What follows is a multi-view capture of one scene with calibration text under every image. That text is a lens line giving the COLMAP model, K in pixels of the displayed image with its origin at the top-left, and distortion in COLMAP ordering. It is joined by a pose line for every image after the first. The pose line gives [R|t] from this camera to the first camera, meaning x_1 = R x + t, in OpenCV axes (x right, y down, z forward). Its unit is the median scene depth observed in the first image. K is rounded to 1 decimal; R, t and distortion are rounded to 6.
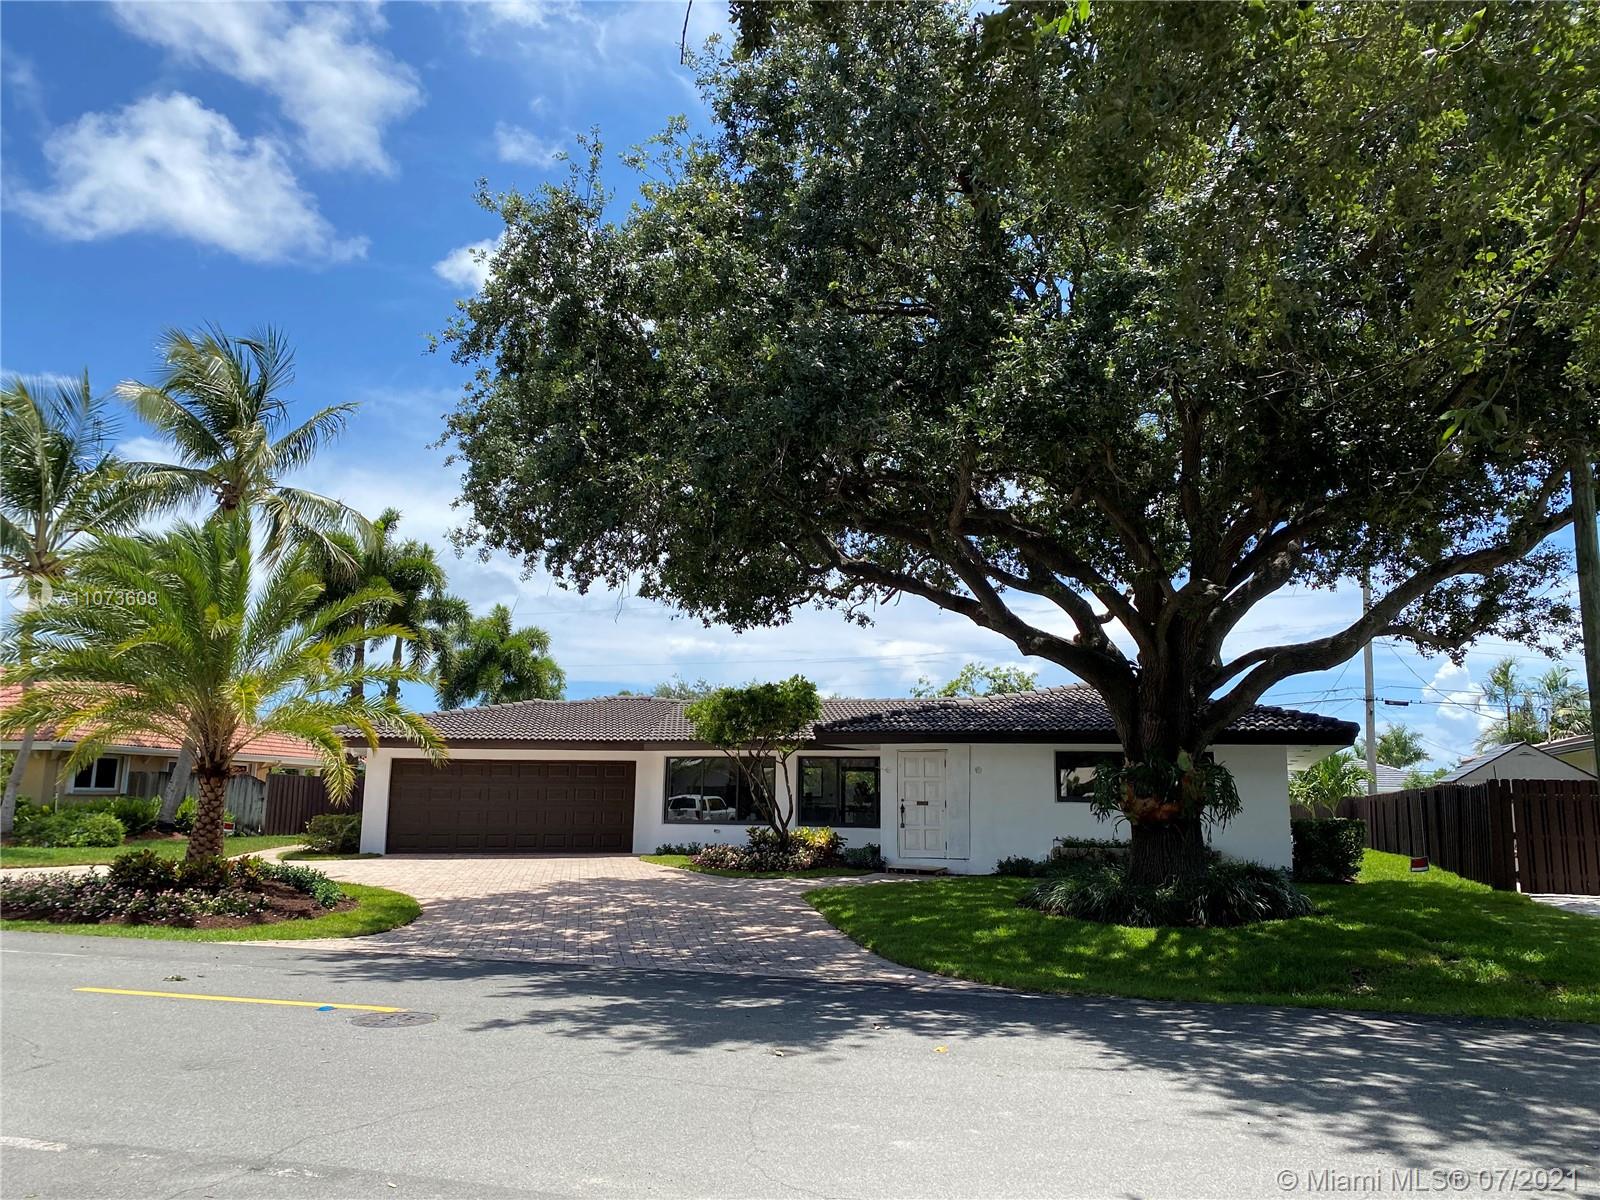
lens RADIAL K [[1221.5, 0, 808.7], [0, 1221.5, 598.1], [0, 0, 1]] dist [0.030593, -0.026636]
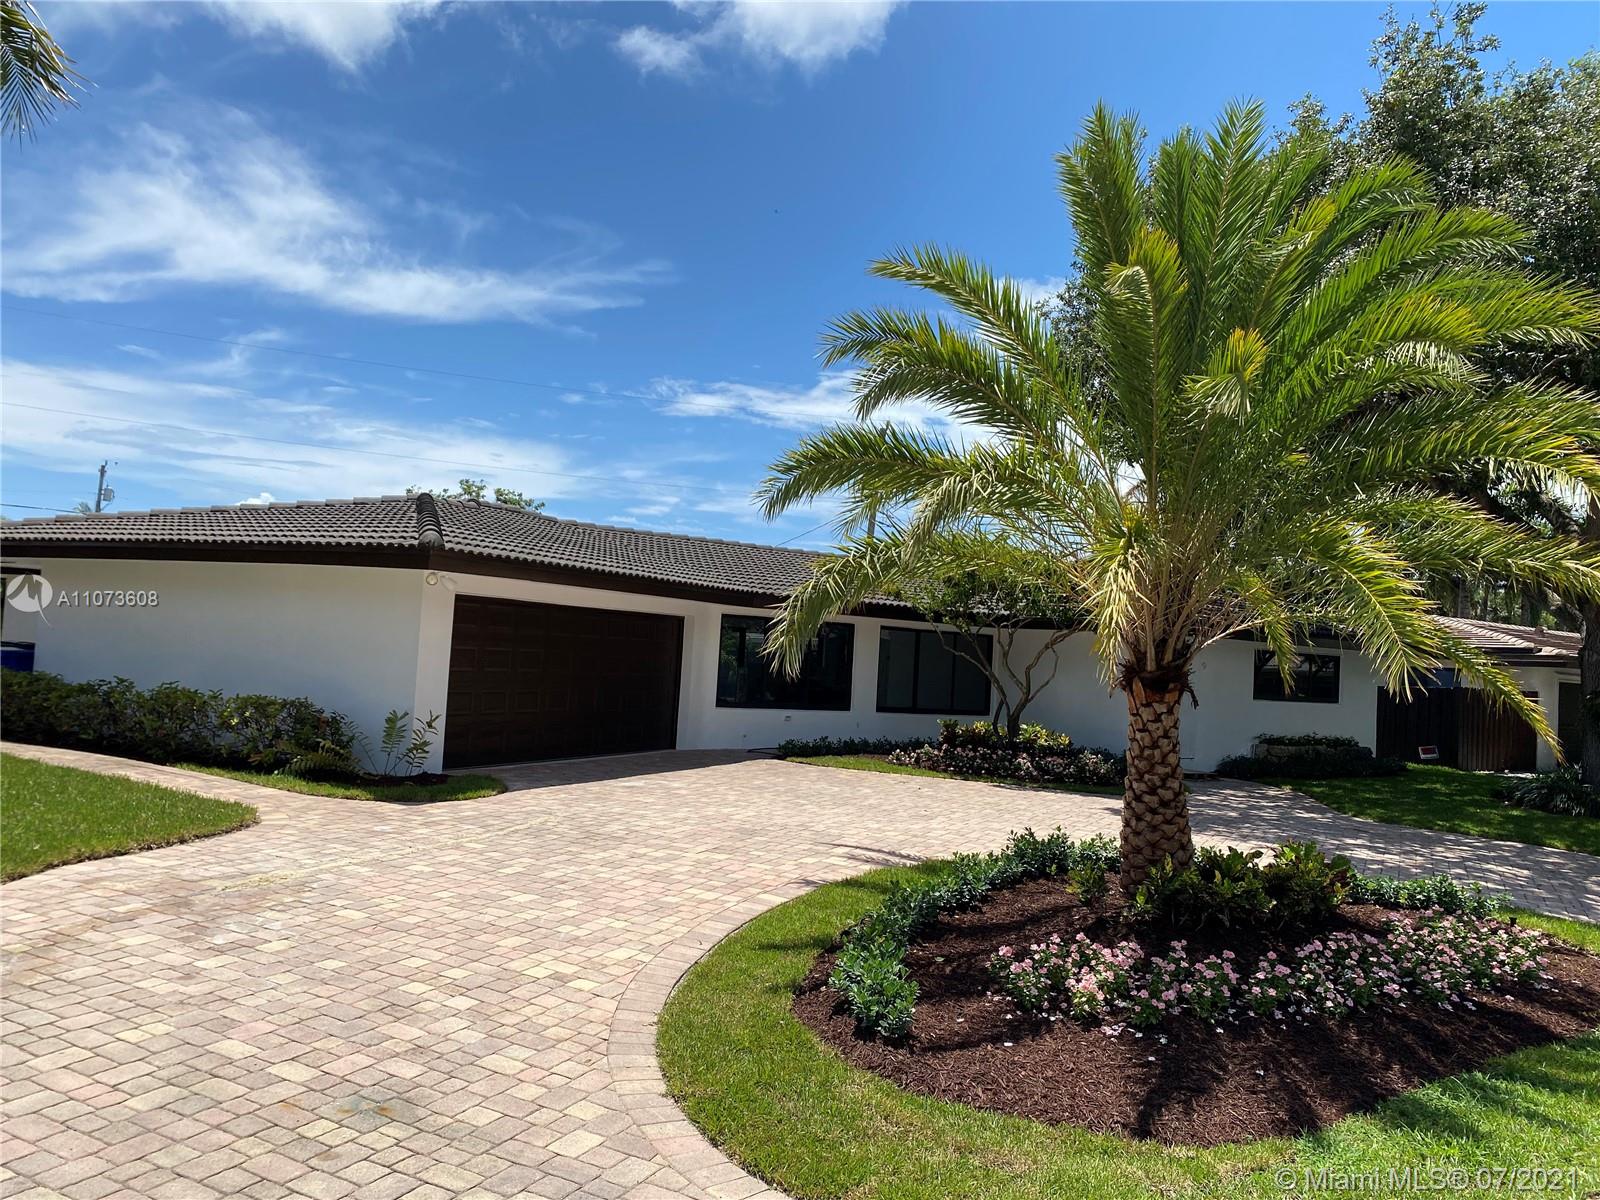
lens RADIAL K [[1221.5, 0, 798.5], [0, 1221.5, 592.9], [0, 0, 1]] dist [0.030593, -0.026636]
pose [[0.598092, 0.063139, 0.798936, -0.899416], [-0.179056, 0.982220, 0.056419, 0.098689], [-0.781169, -0.176798, 0.598763, 0.763589]]
